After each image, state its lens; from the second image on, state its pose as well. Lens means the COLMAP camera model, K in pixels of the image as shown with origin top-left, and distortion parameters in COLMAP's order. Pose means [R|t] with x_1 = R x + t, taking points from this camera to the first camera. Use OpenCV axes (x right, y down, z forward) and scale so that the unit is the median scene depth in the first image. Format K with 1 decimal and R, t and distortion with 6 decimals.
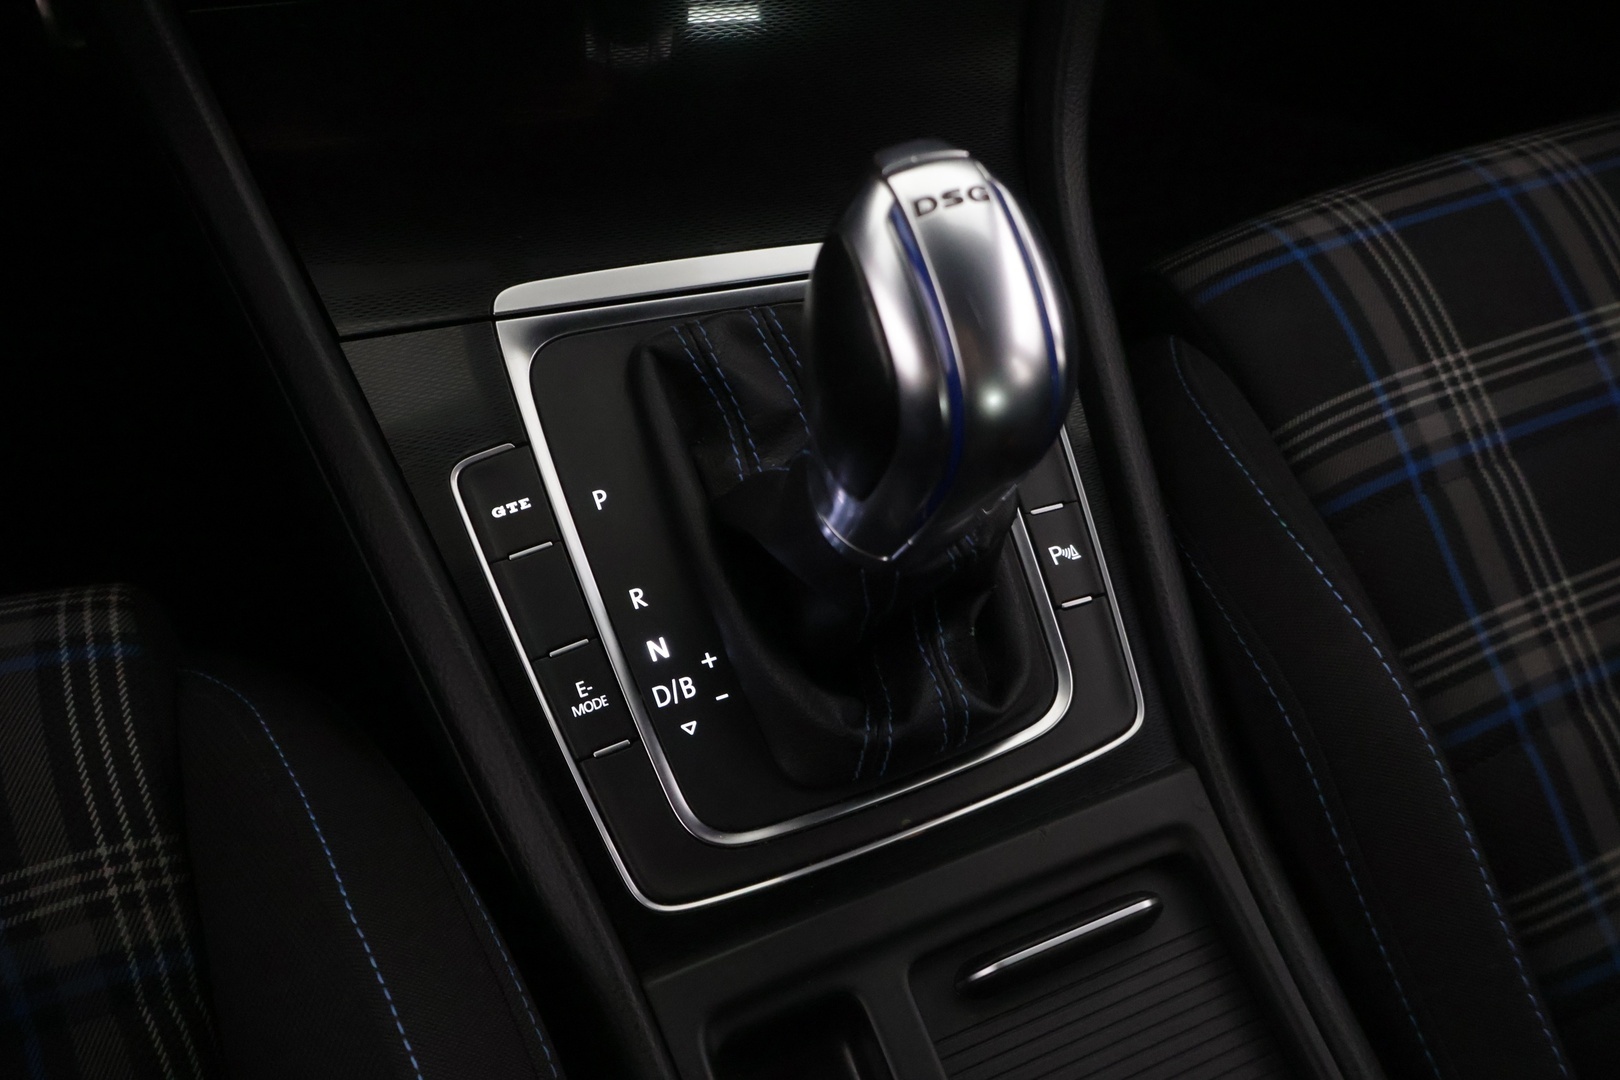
lens RADIAL K [[1364.6, 0, 808.1], [0, 1364.6, 529.2], [0, 0, 1]] dist [-0.013191, 0.015864]
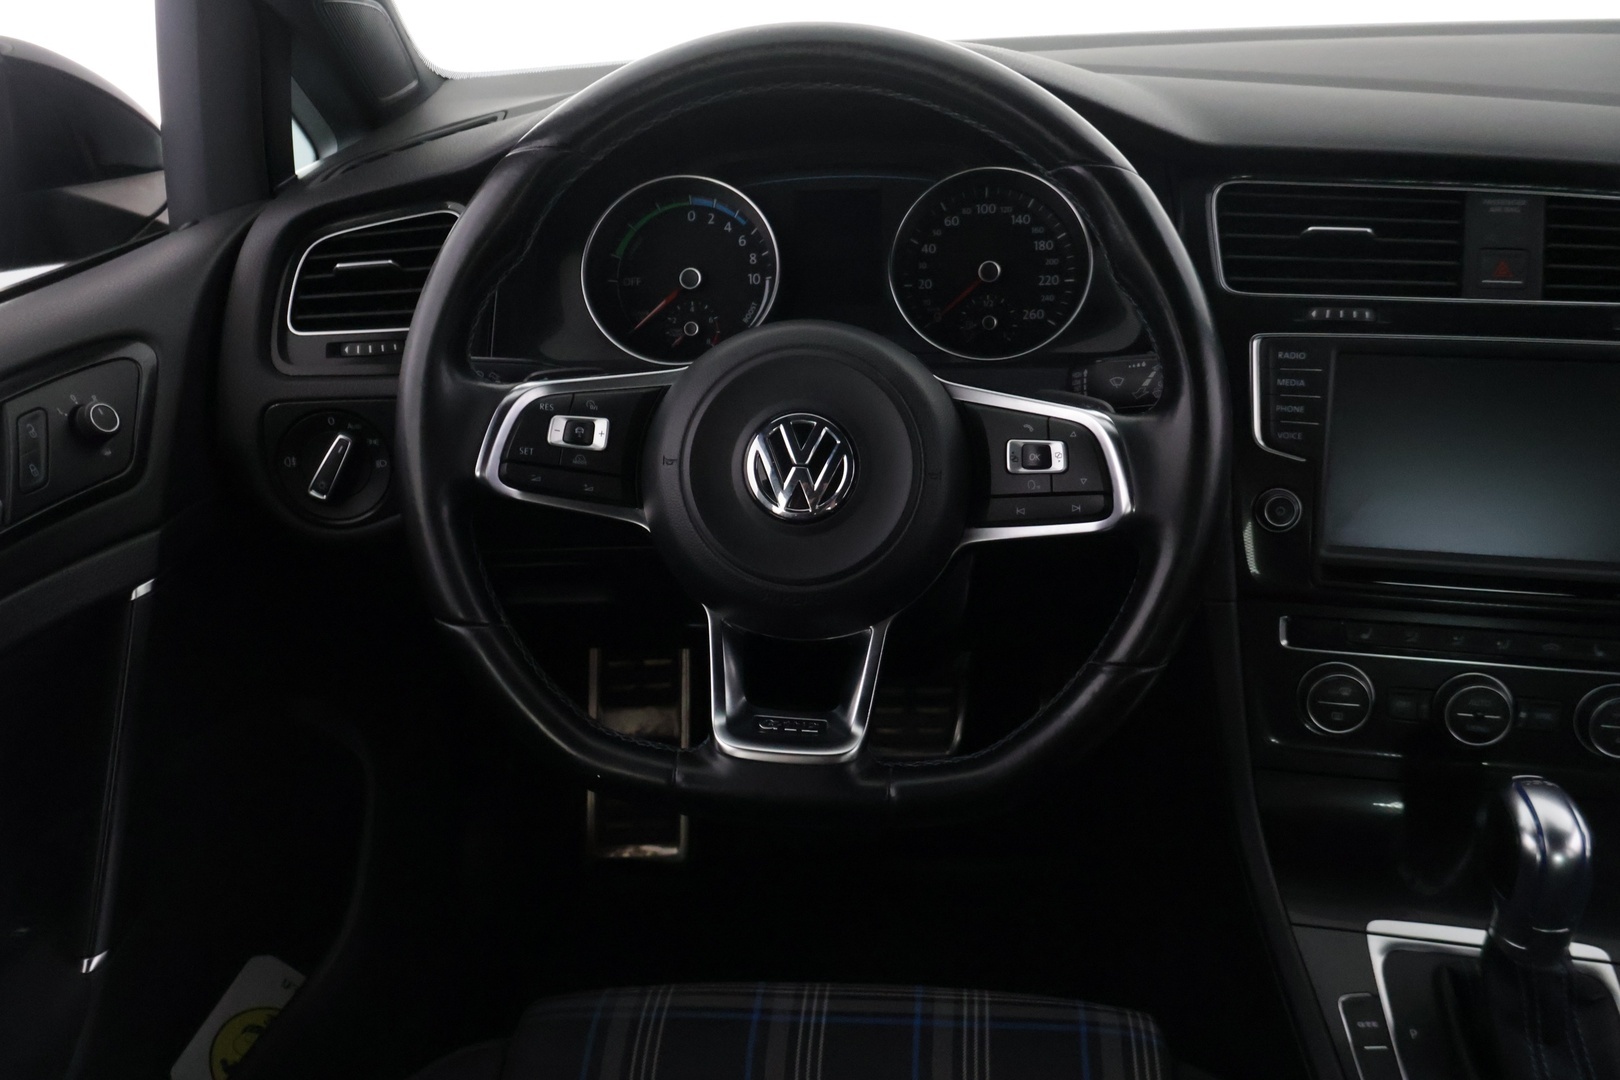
lens RADIAL K [[1364.6, 0, 815.0], [0, 1364.6, 534.5], [0, 0, 1]] dist [-0.013191, 0.015864]
pose [[0.881804, 0.107347, -0.459236, -0.091625], [-0.315723, 0.857726, -0.405742, 0.448149], [0.350344, 0.502776, 0.790238, -1.280963]]
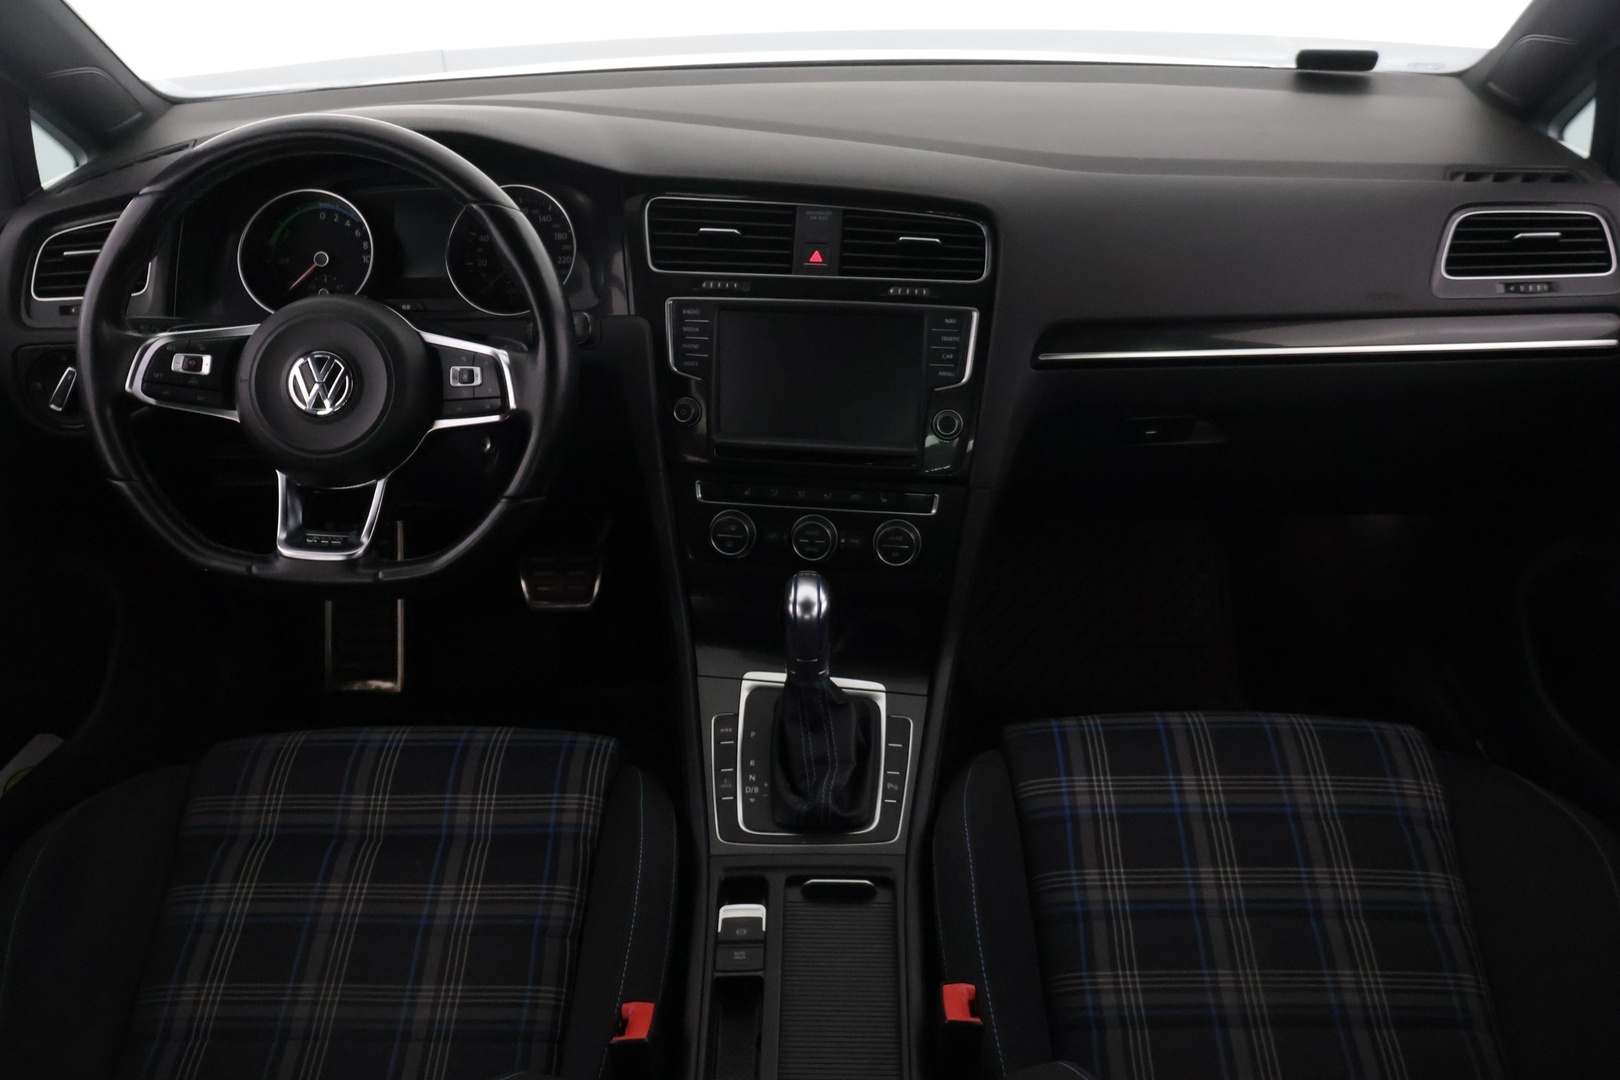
lens RADIAL K [[1364.6, 0, 812.0], [0, 1364.6, 530.6], [0, 0, 1]] dist [-0.013191, 0.015864]
pose [[0.907692, 0.115556, -0.403413, 1.252618], [-0.282906, 0.878532, -0.384896, 0.776966], [0.309934, 0.463495, 0.830128, -1.906269]]
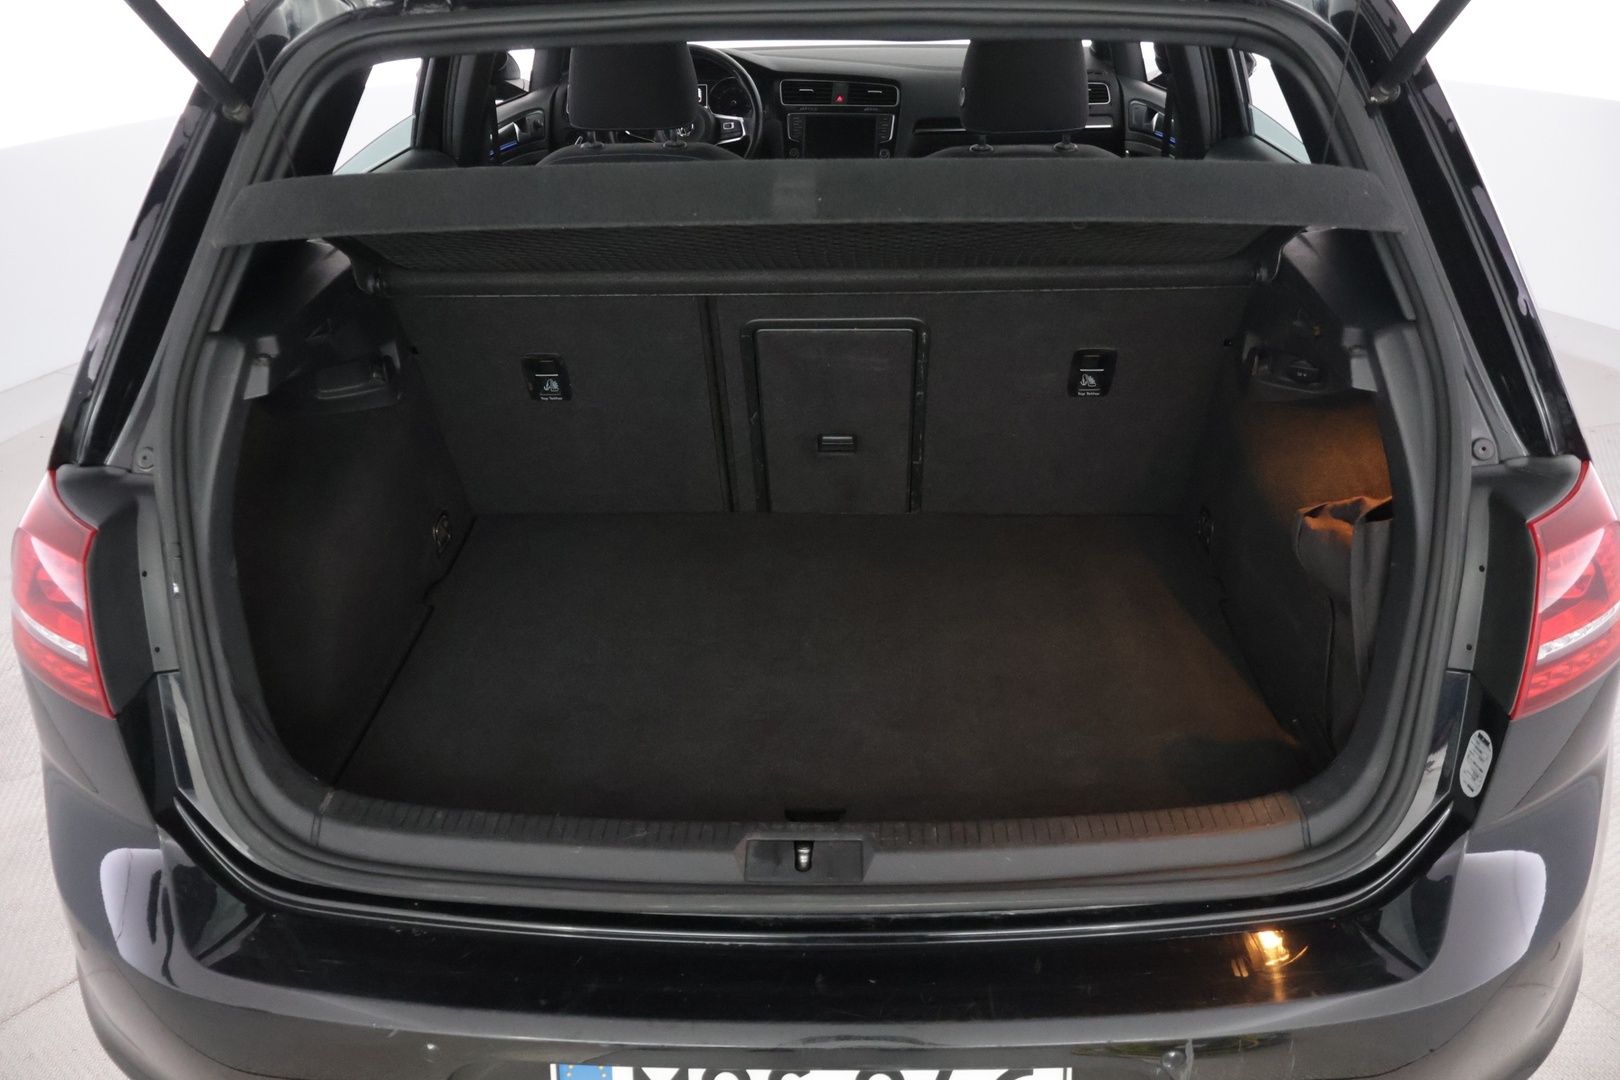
lens RADIAL K [[1364.6, 0, 808.2], [0, 1364.6, 540.6], [0, 0, 1]] dist [-0.013191, 0.015864]
pose [[0.903439, 0.104038, -0.415901, 3.997845], [-0.292734, 0.858453, -0.421148, 5.753764], [0.313216, 0.502230, 0.806015, -5.753379]]
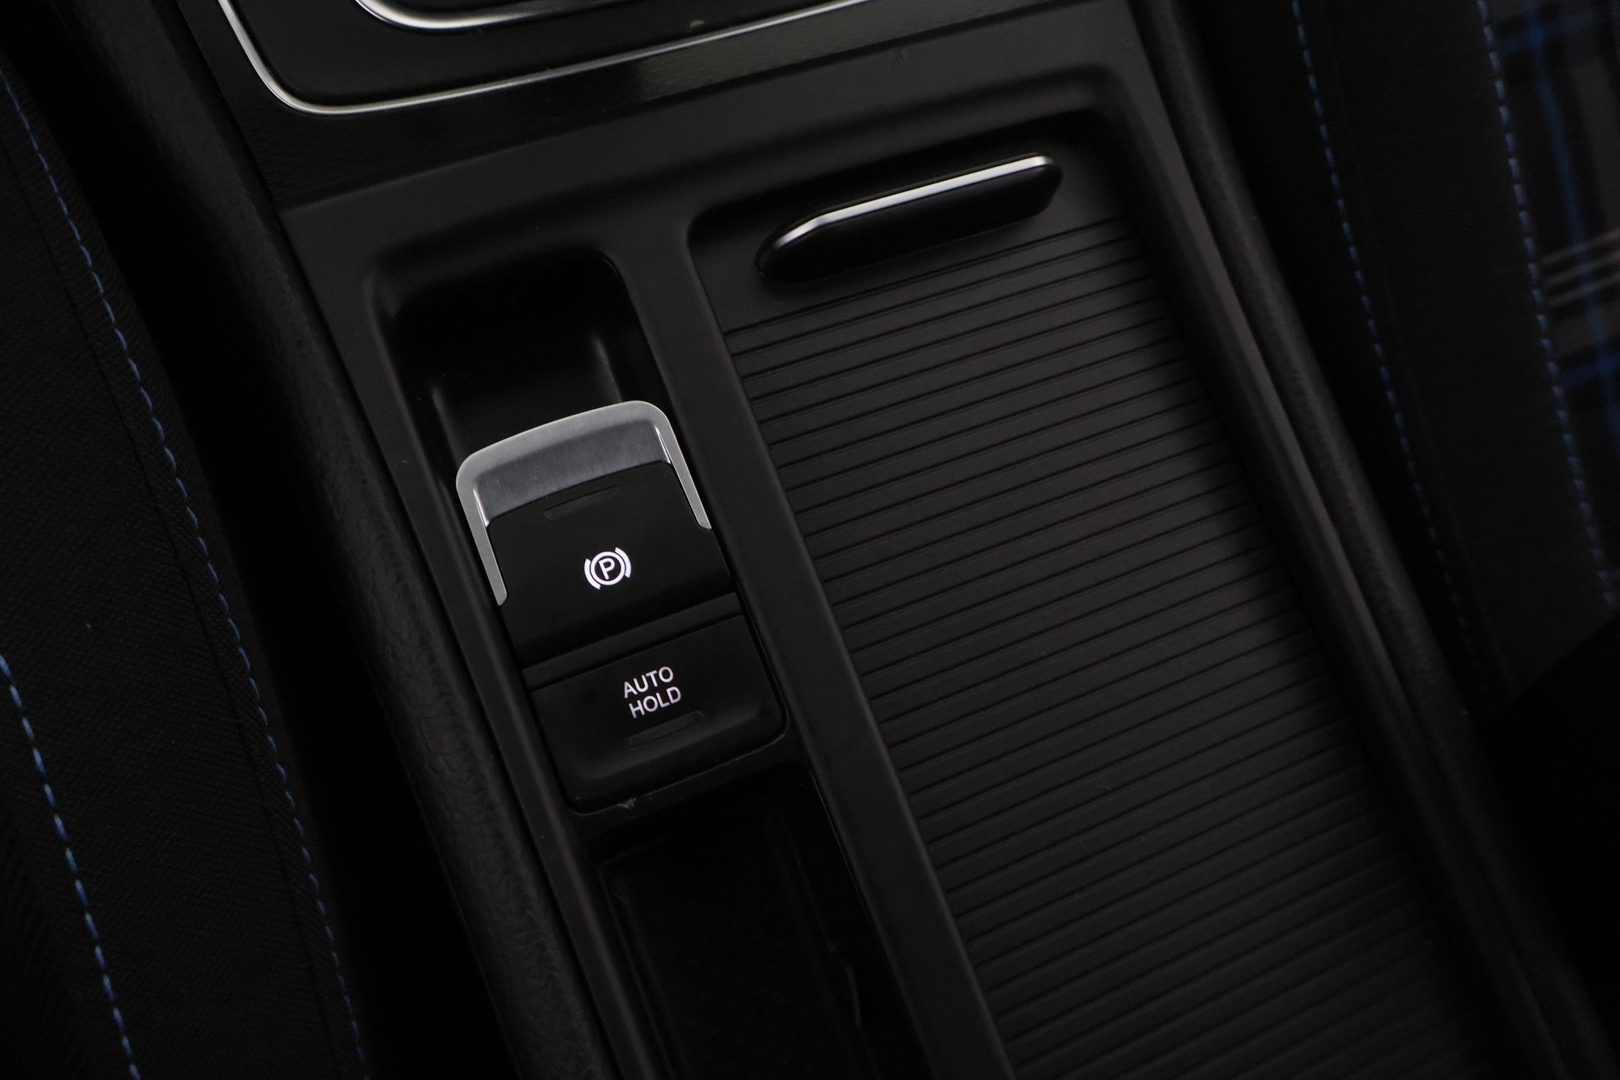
lens RADIAL K [[1364.6, 0, 811.6], [0, 1364.6, 551.1], [0, 0, 1]] dist [-0.013191, 0.015864]
pose [[0.996437, 0.024587, 0.080673, 0.080073], [-0.046050, 0.959995, 0.276205, 0.272755], [-0.070654, -0.278936, 0.957707, 0.279502]]
